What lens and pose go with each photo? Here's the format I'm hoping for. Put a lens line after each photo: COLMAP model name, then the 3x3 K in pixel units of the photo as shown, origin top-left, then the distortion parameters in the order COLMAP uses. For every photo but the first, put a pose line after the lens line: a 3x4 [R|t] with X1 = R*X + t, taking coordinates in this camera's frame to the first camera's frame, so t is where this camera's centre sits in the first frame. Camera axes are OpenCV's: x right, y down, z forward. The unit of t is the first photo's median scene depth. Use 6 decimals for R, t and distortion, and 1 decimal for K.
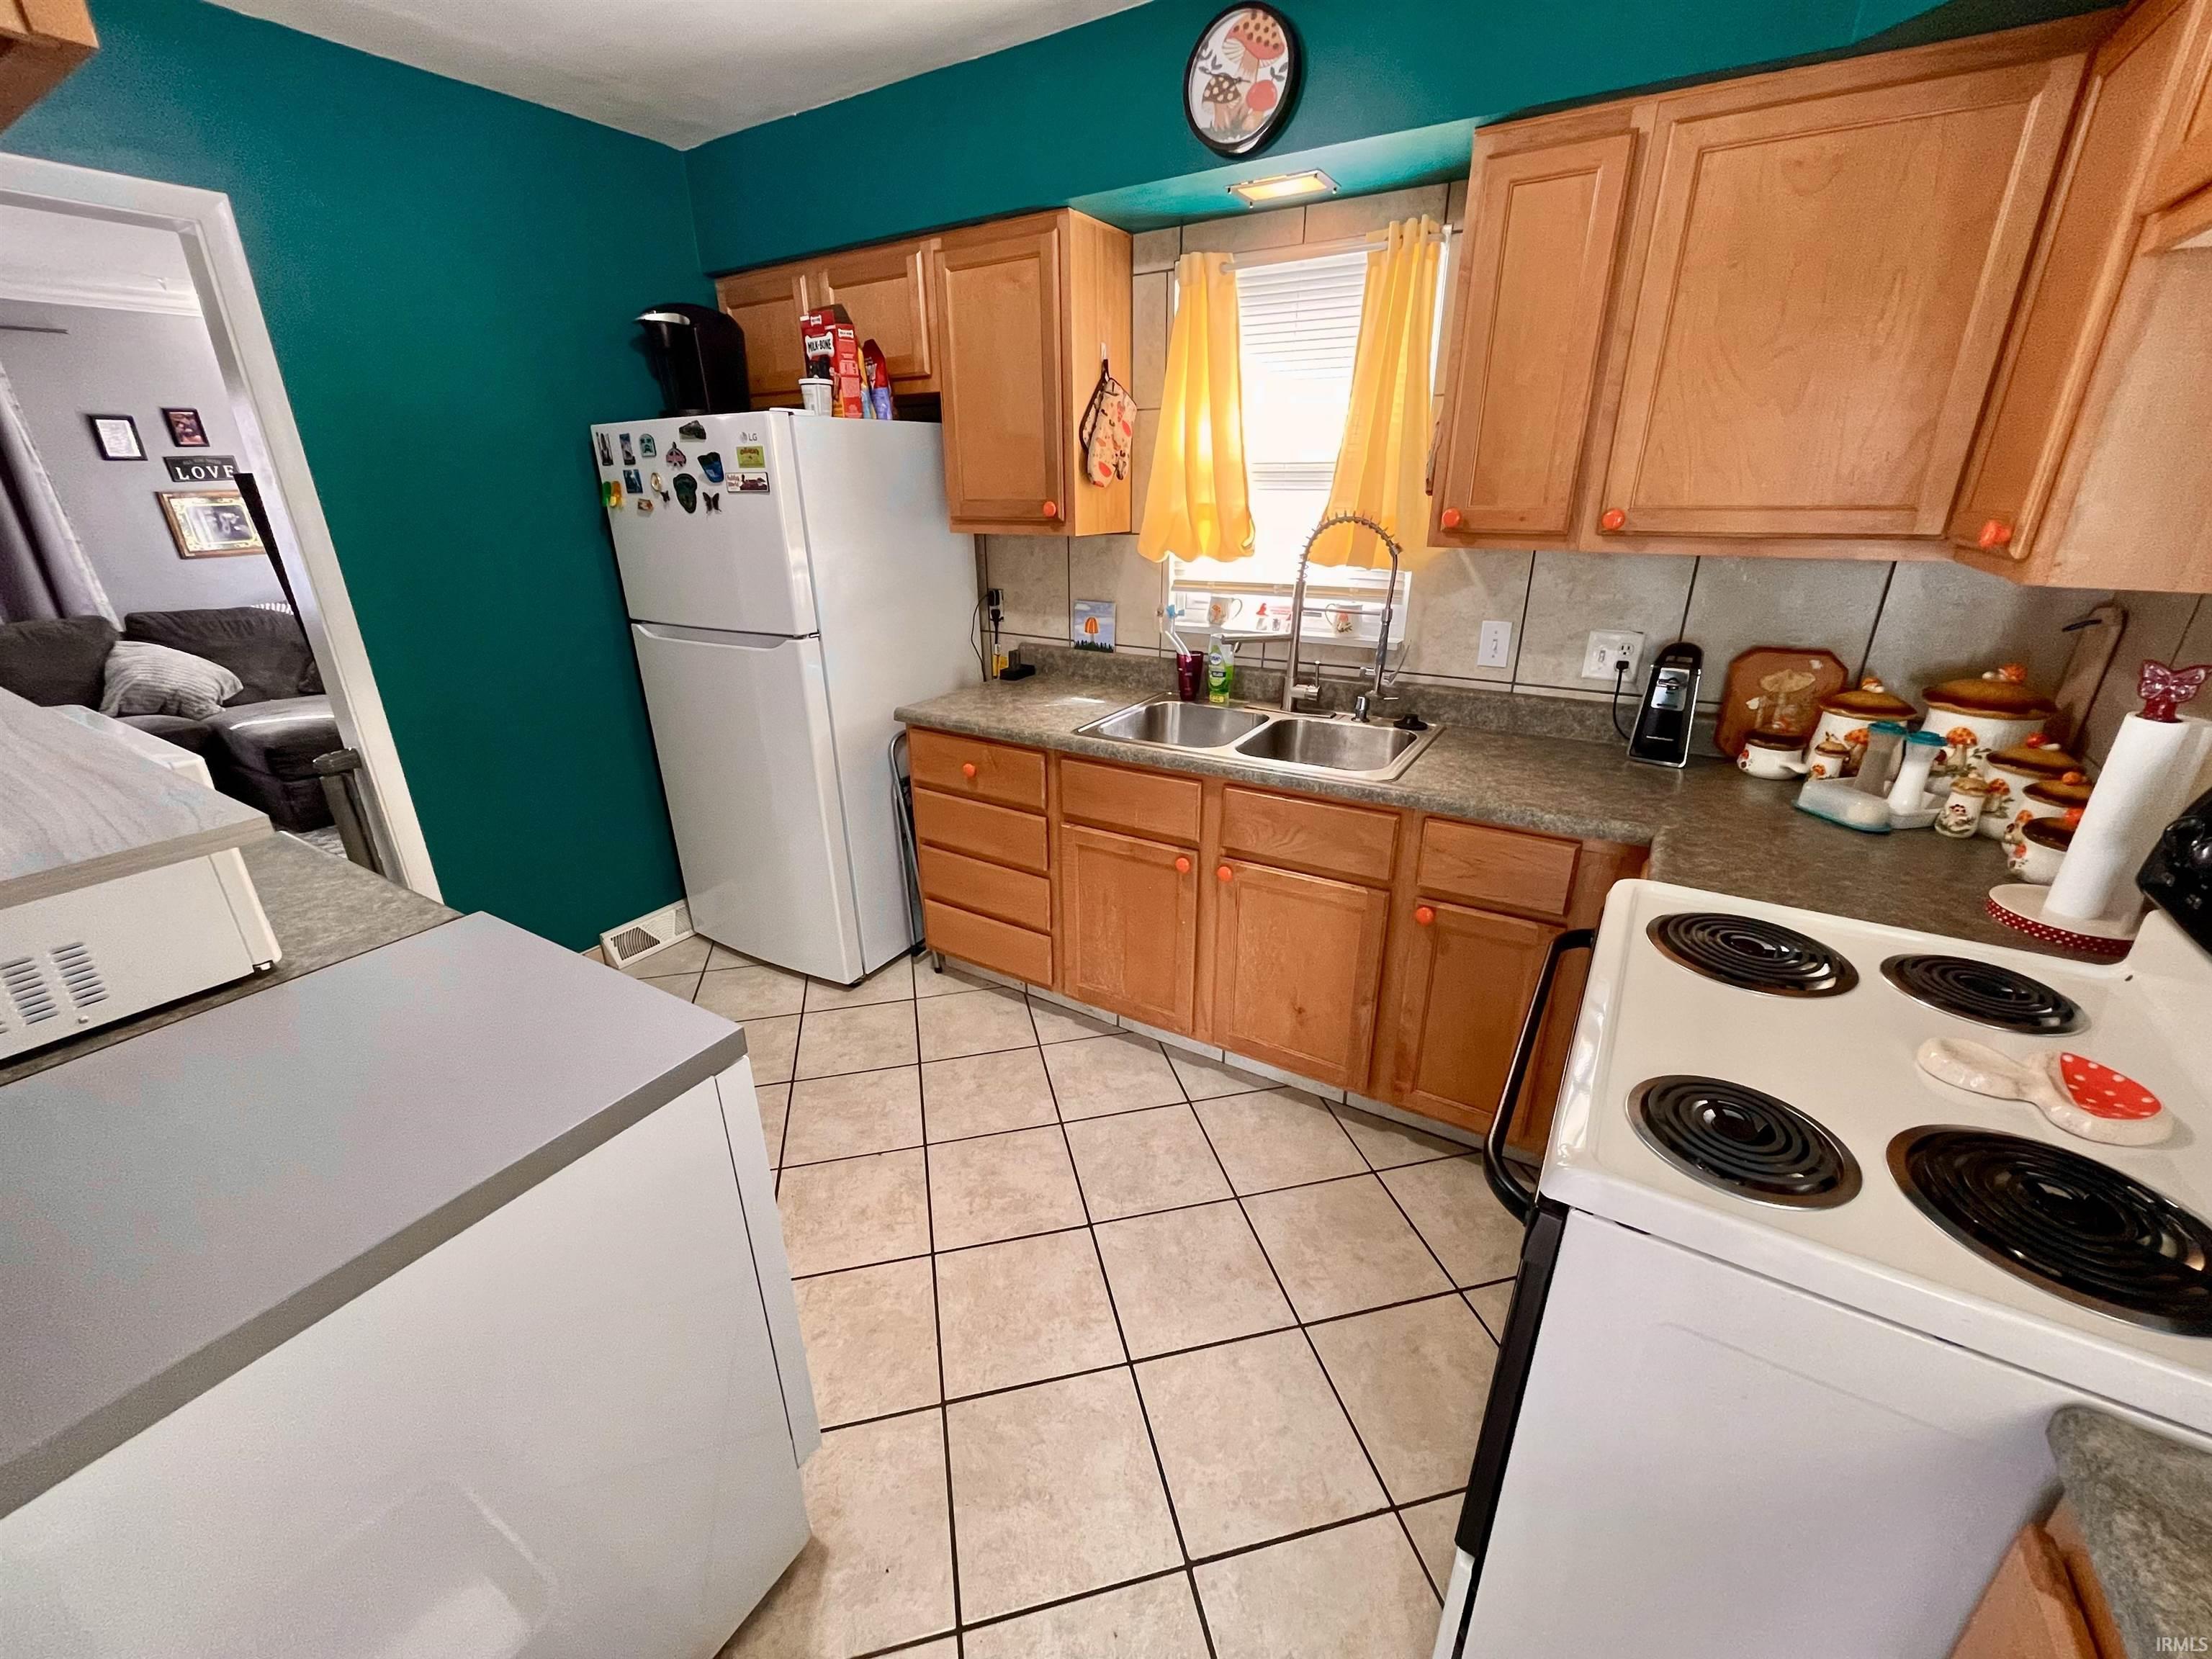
lens RADIAL K [[893.2, 0, 1099.5], [0, 893.2, 829.8], [0, 0, 1]] dist [0.000135, 0.000078]
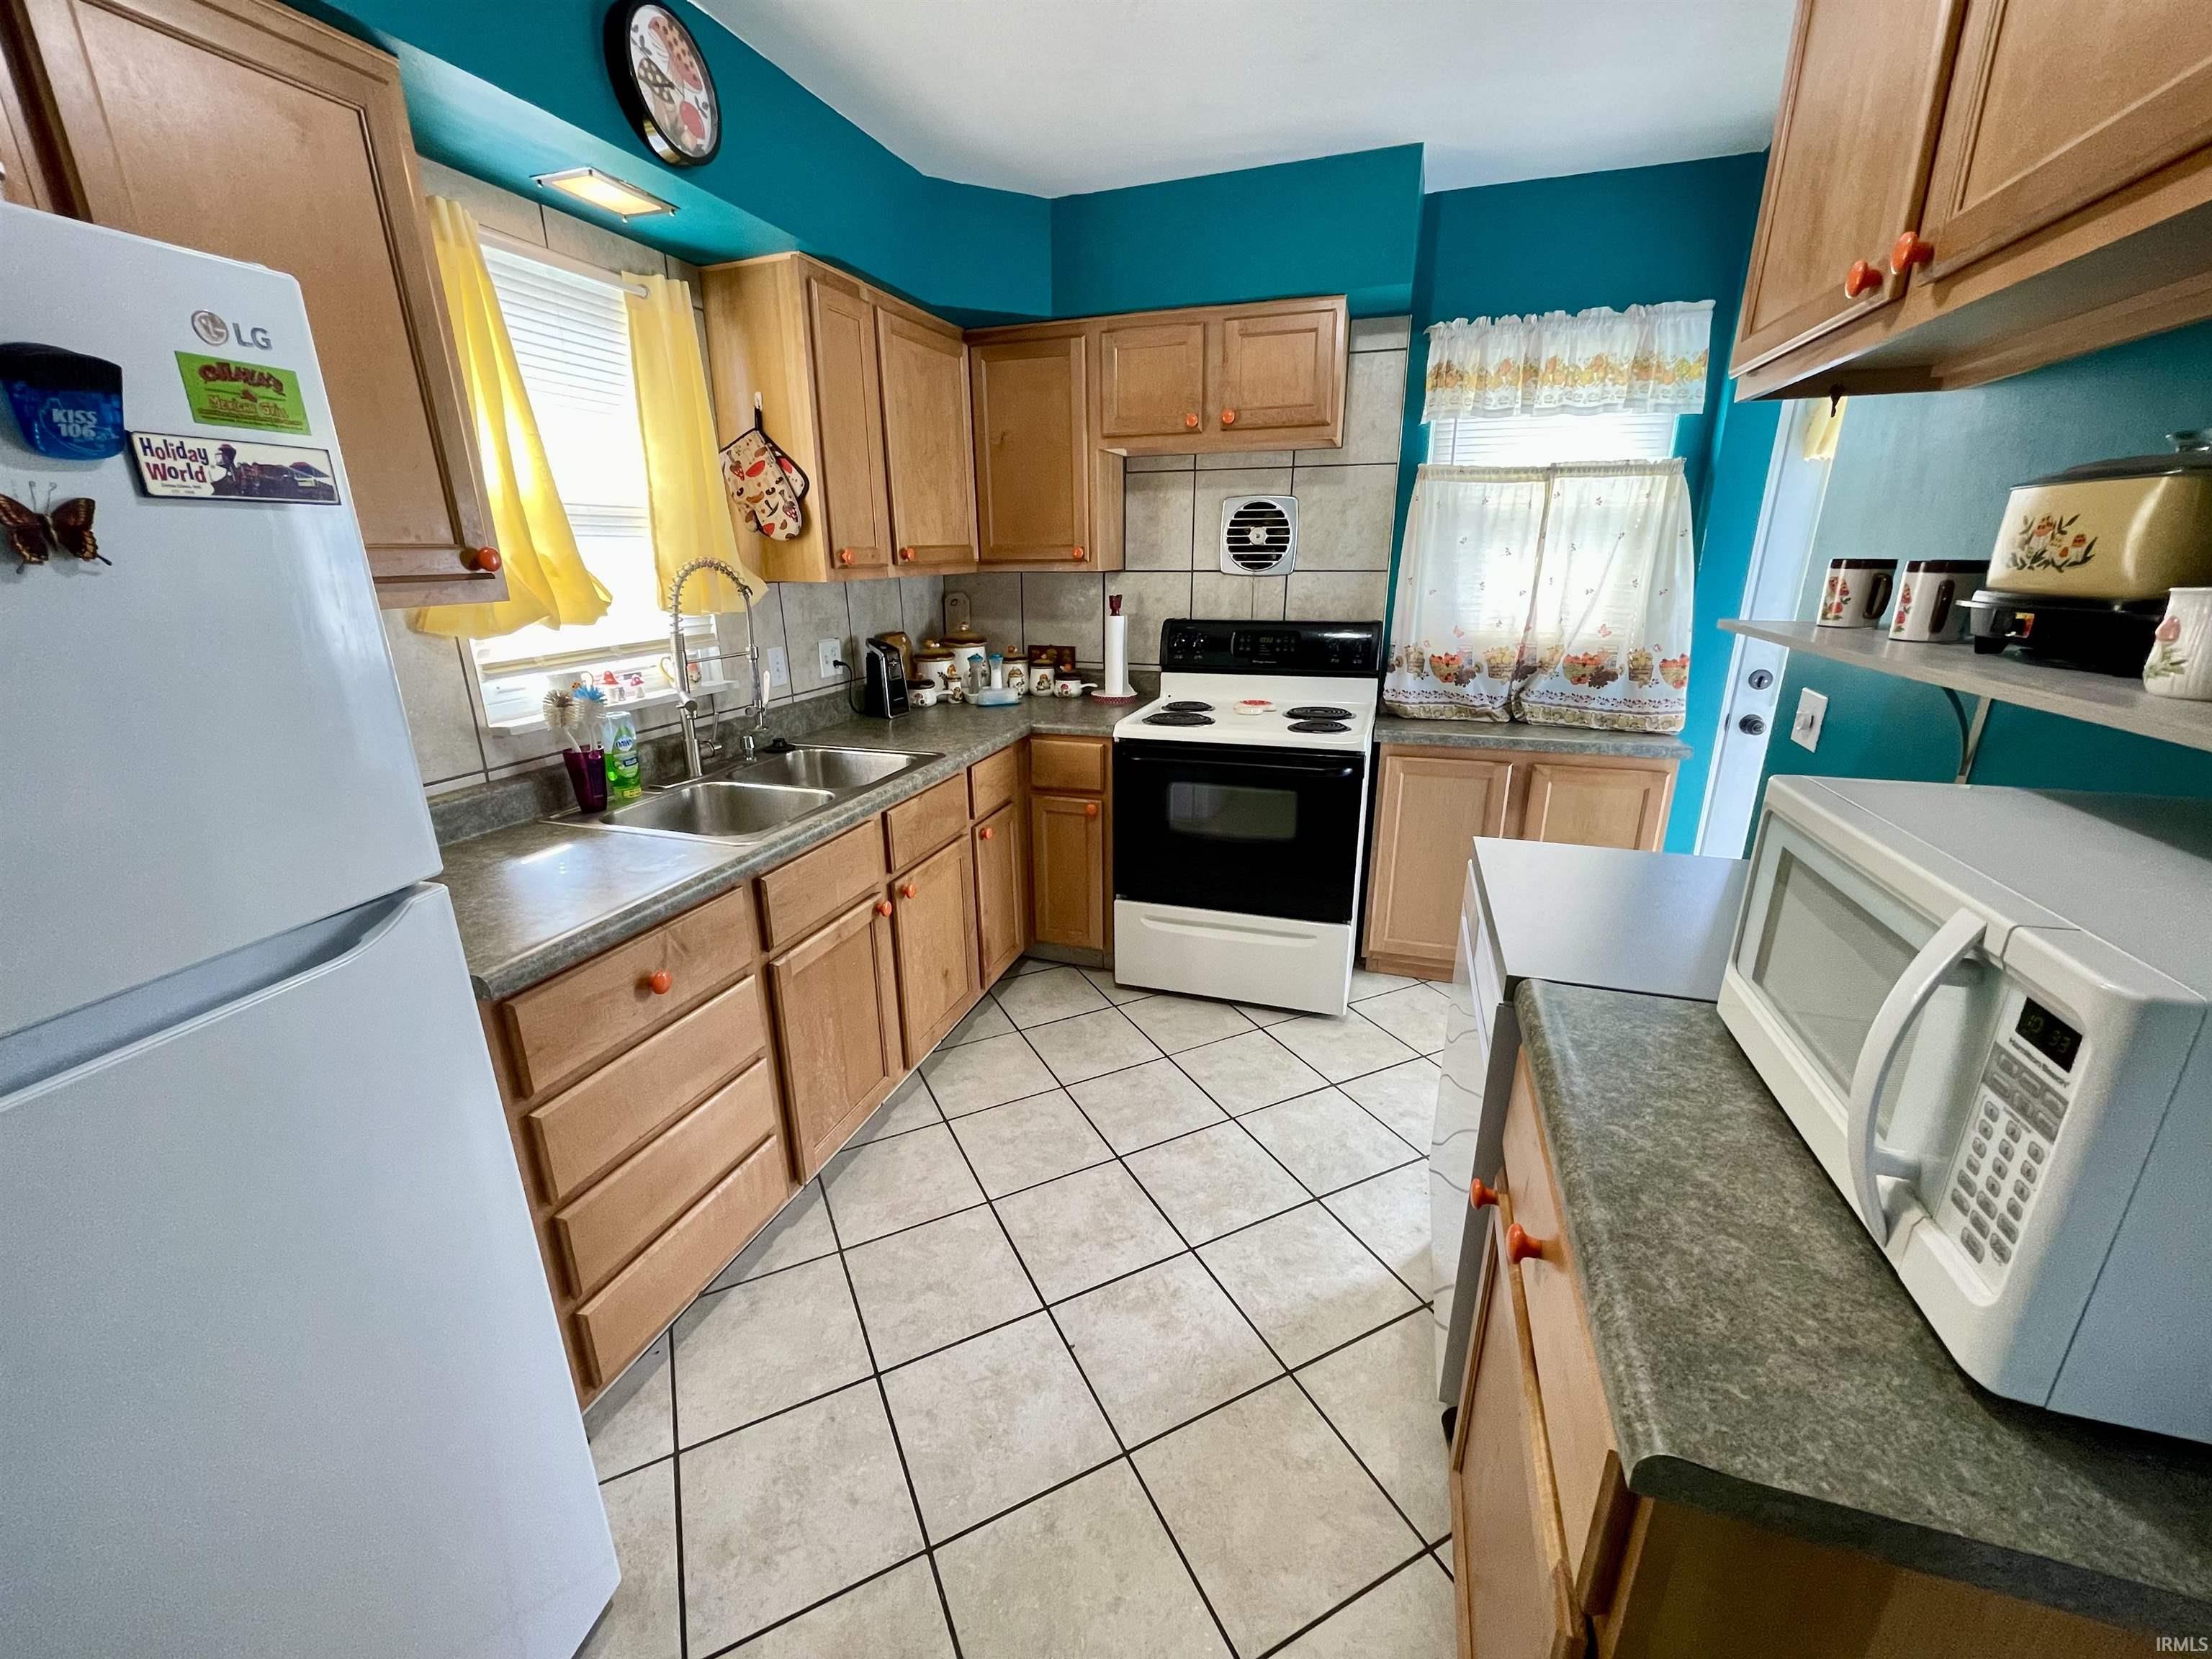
lens RADIAL K [[893.2, 0, 1103.9], [0, 893.2, 830.3], [0, 0, 1]] dist [0.000135, 0.000078]
pose [[-0.243681, -0.283923, 0.927366, -0.815348], [0.360043, 0.861377, 0.358328, -0.288549], [-0.900549, 0.421209, -0.107676, 0.828741]]
